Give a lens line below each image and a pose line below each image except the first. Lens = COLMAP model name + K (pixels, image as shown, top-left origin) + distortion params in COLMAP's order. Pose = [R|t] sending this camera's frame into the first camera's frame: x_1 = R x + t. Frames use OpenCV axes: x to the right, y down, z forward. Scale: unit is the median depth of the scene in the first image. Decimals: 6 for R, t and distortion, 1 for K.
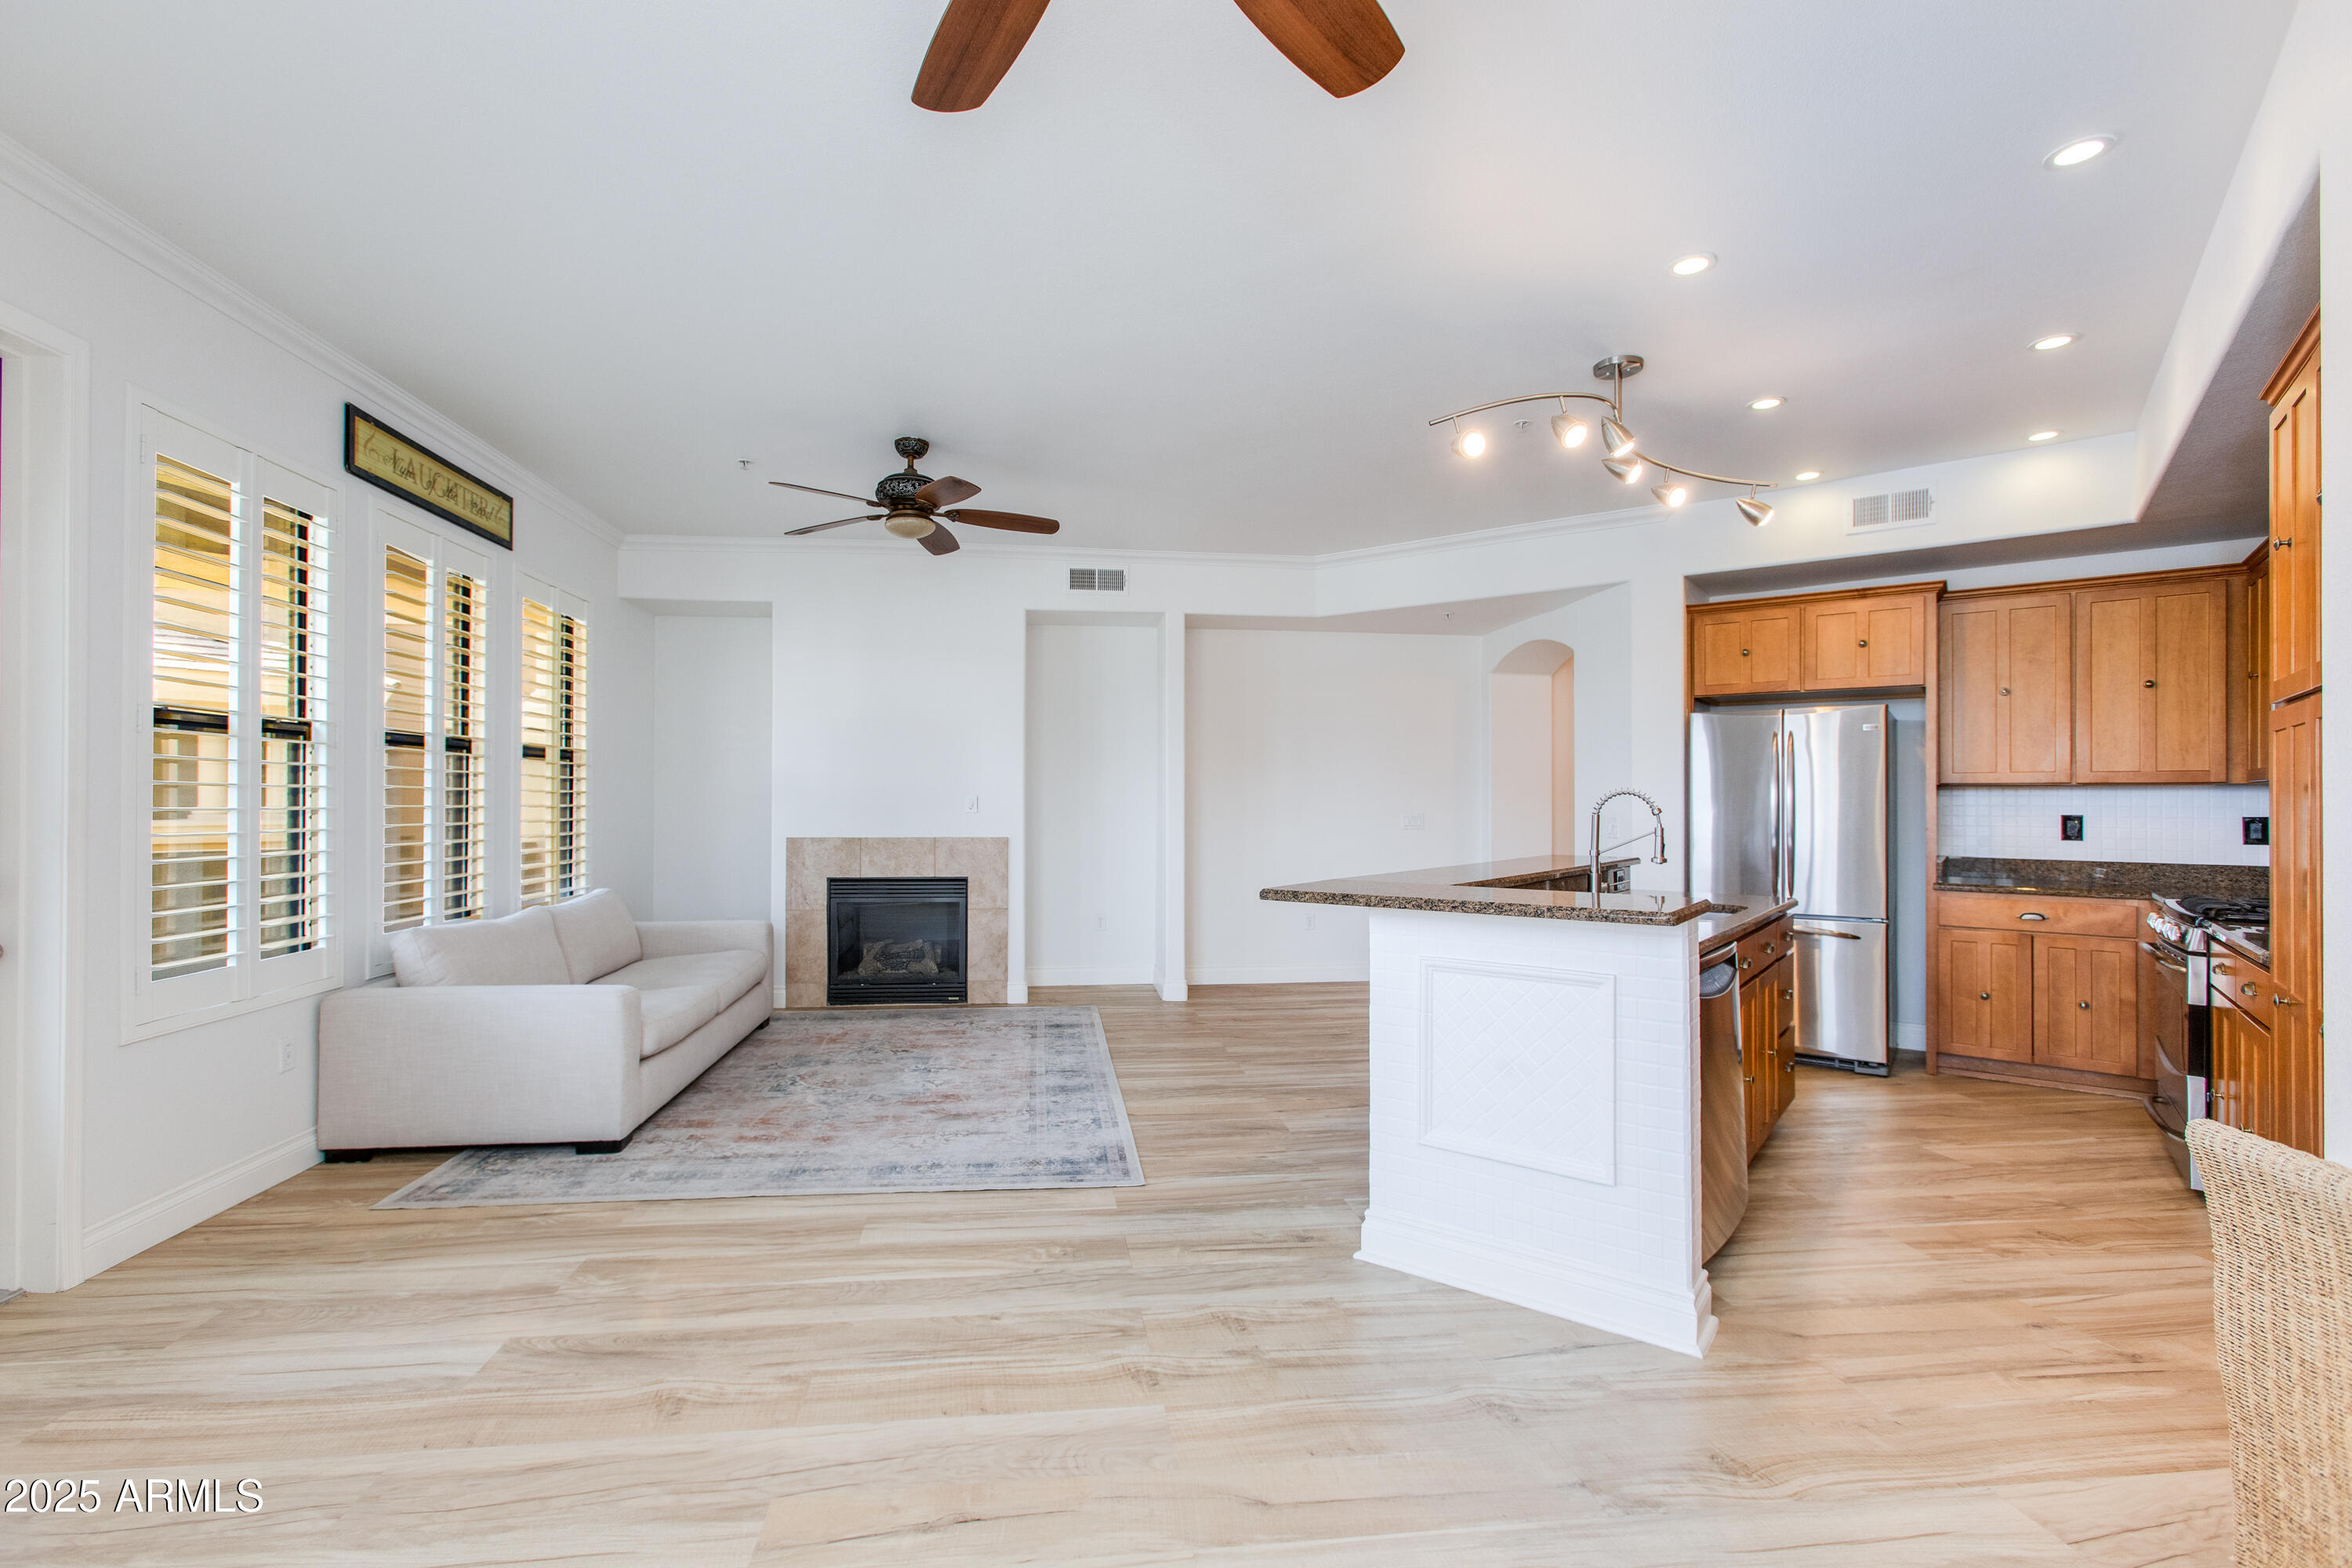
lens RADIAL K [[1056.2, 0, 1142.1], [0, 1056.2, 795.7], [0, 0, 1]] dist [-0.001080, 0.000194]
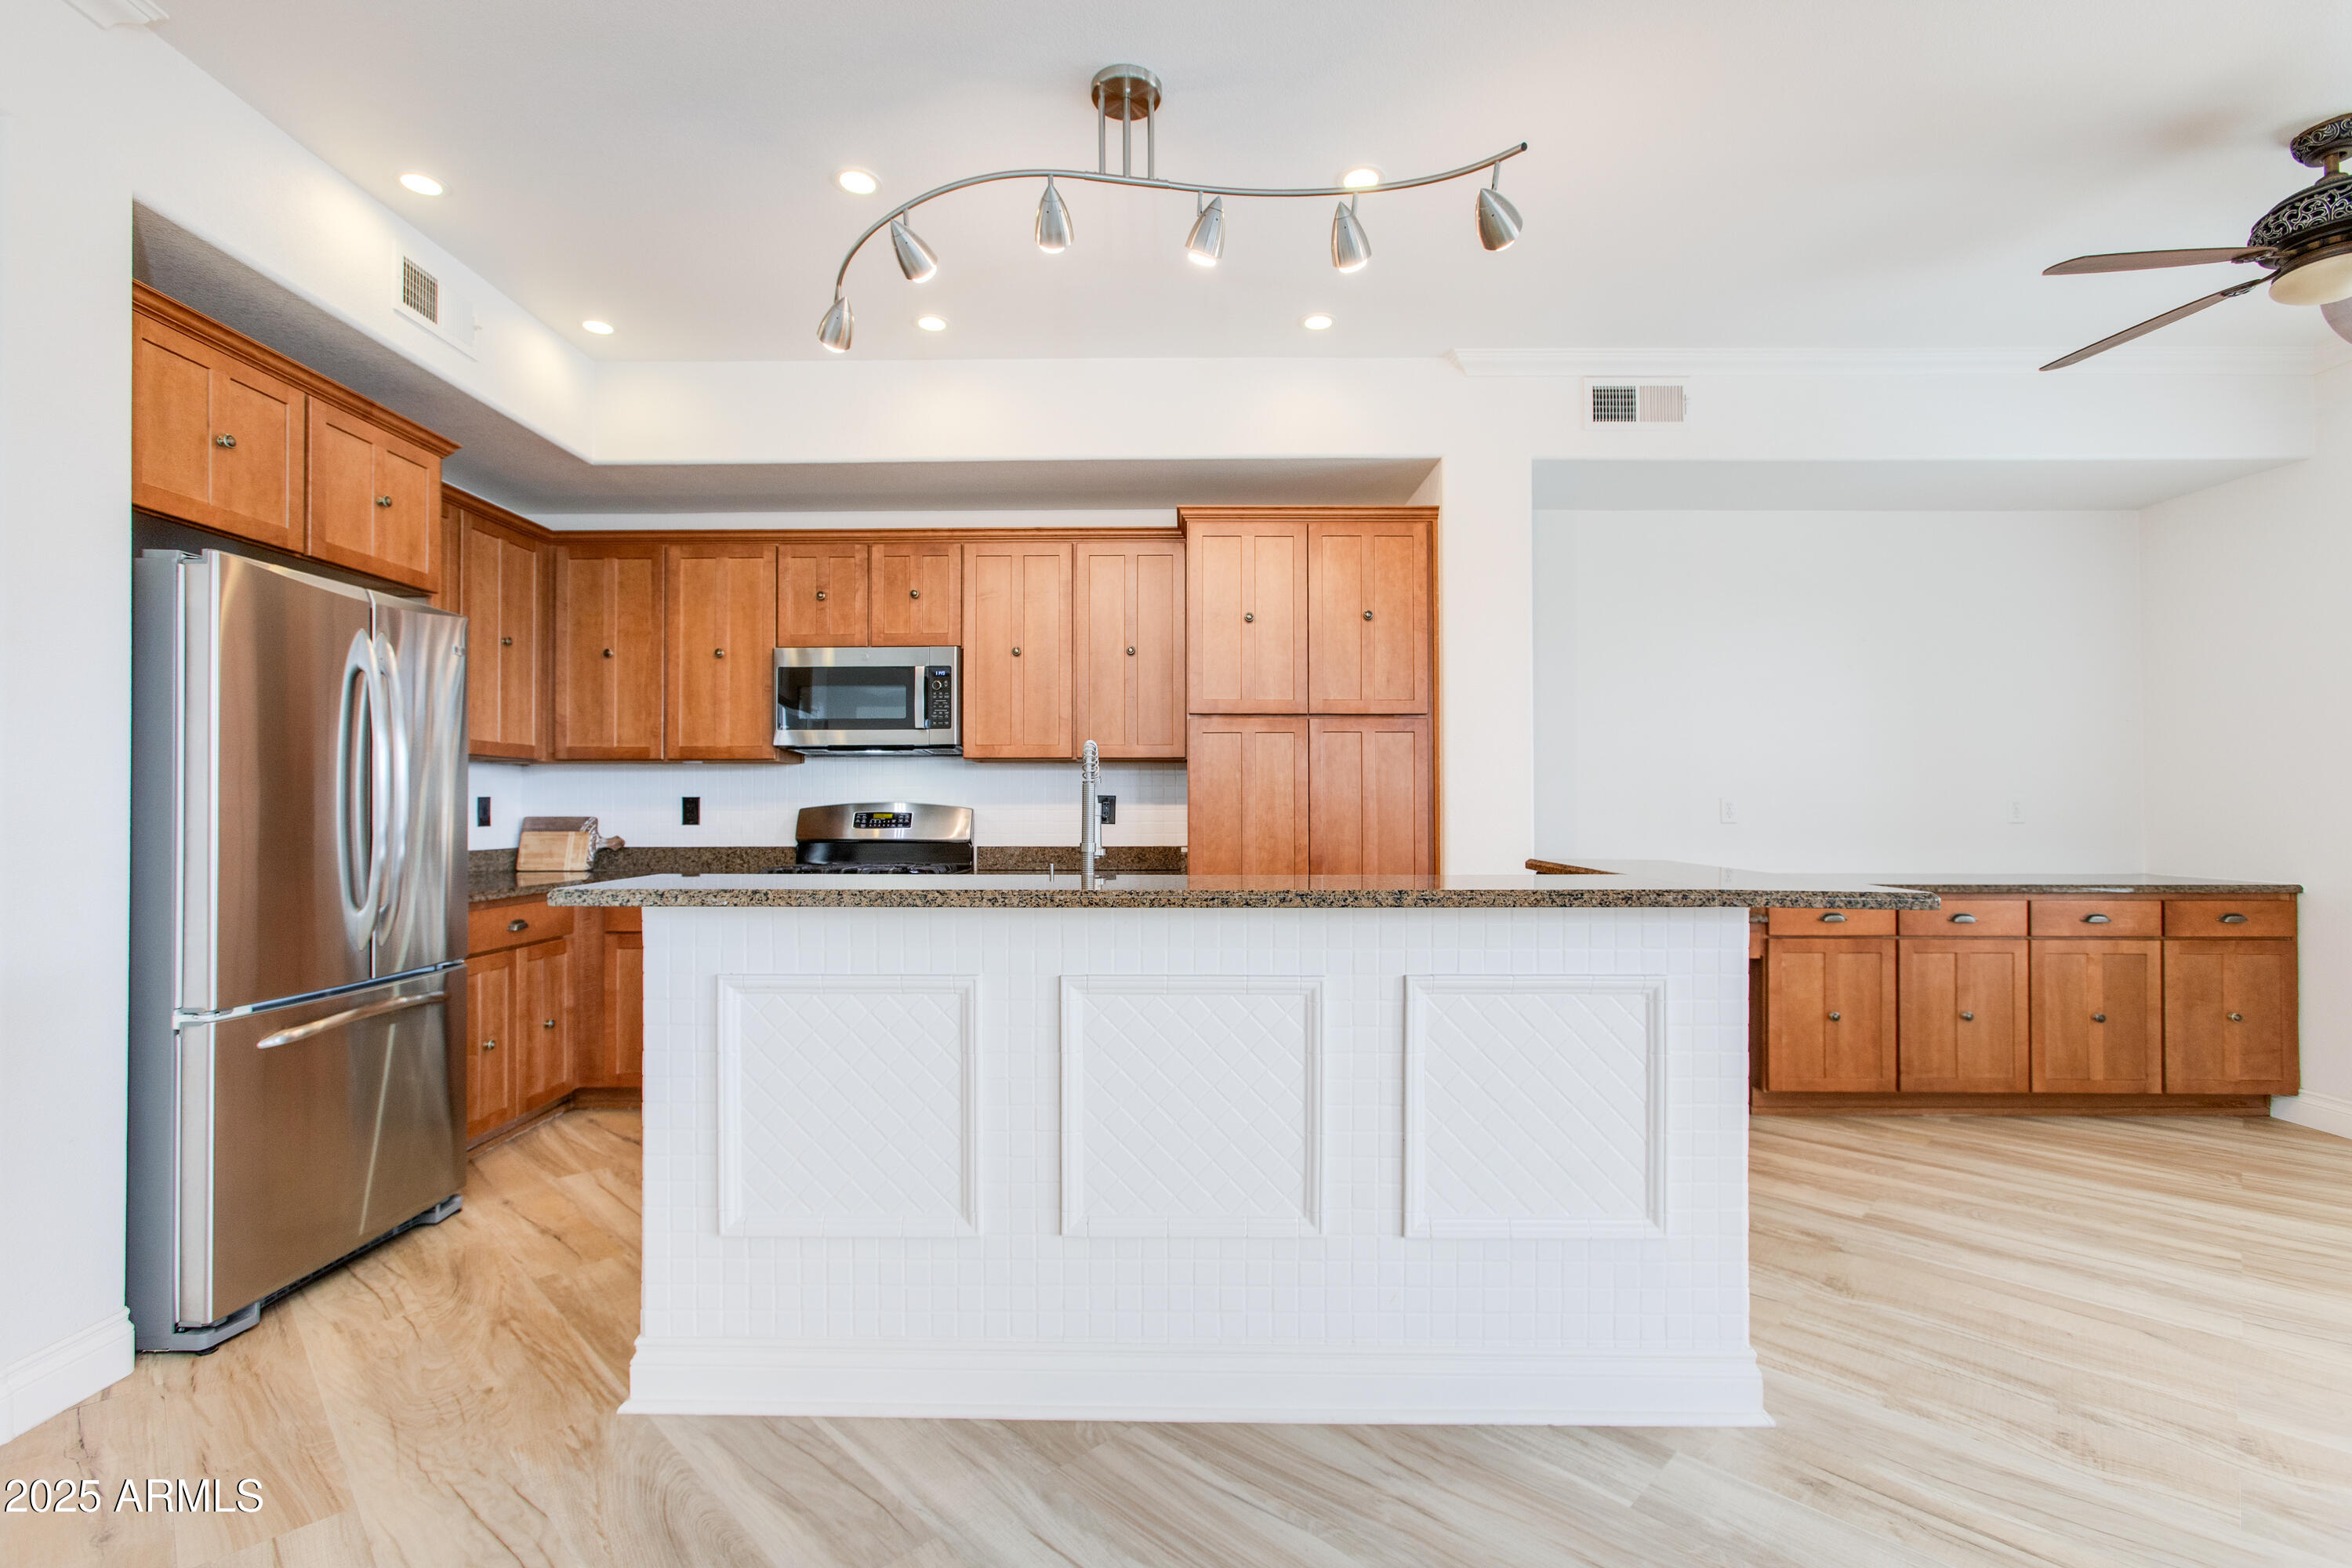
lens RADIAL K [[1061.2, 0, 1172.6], [0, 1061.2, 794.9], [0, 0, 1]] dist [-0.016578, 0.011245]
pose [[-0.622624, 0.003860, 0.782511, -0.060863], [-0.006912, 0.999922, -0.010432, 0.025959], [-0.782490, -0.011904, -0.622549, 1.141519]]
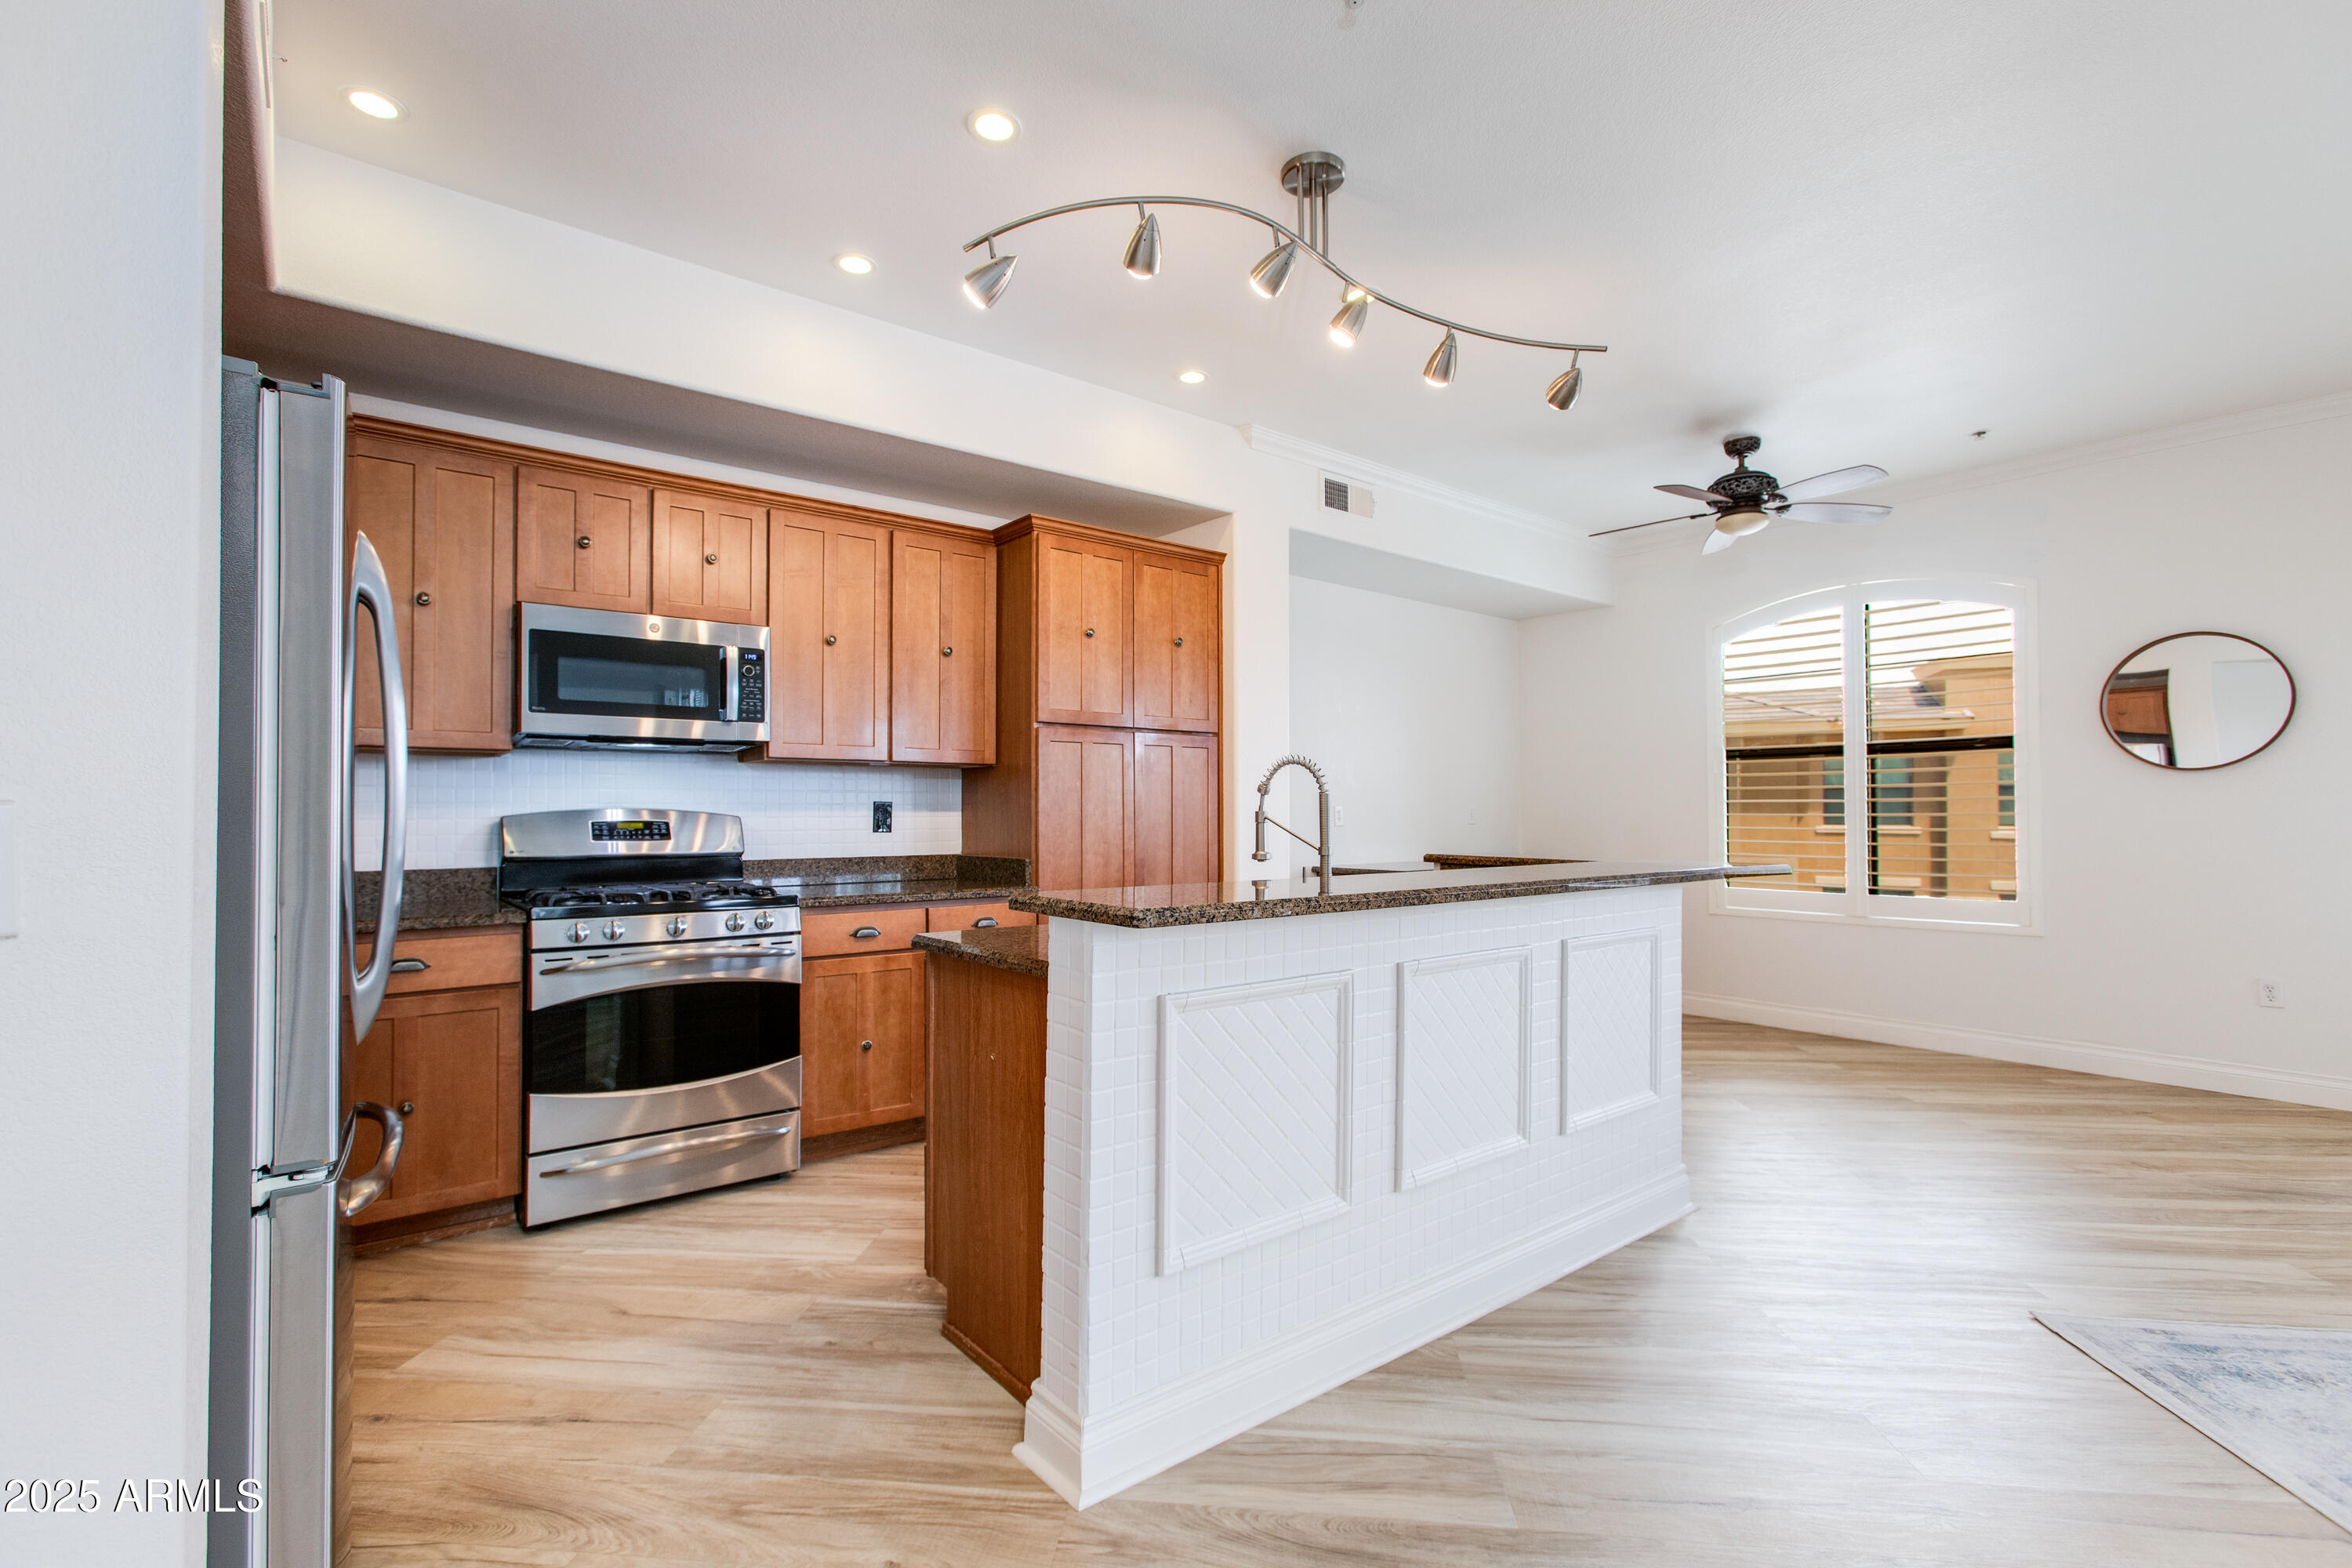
lens RADIAL K [[1061.2, 0, 1172.6], [0, 1061.2, 794.9], [0, 0, 1]] dist [-0.016578, 0.011245]
pose [[-0.977416, -0.000392, 0.211324, 0.324205], [-0.004993, 0.999762, -0.021239, 0.028845], [-0.211266, -0.021815, -0.977185, 1.425953]]
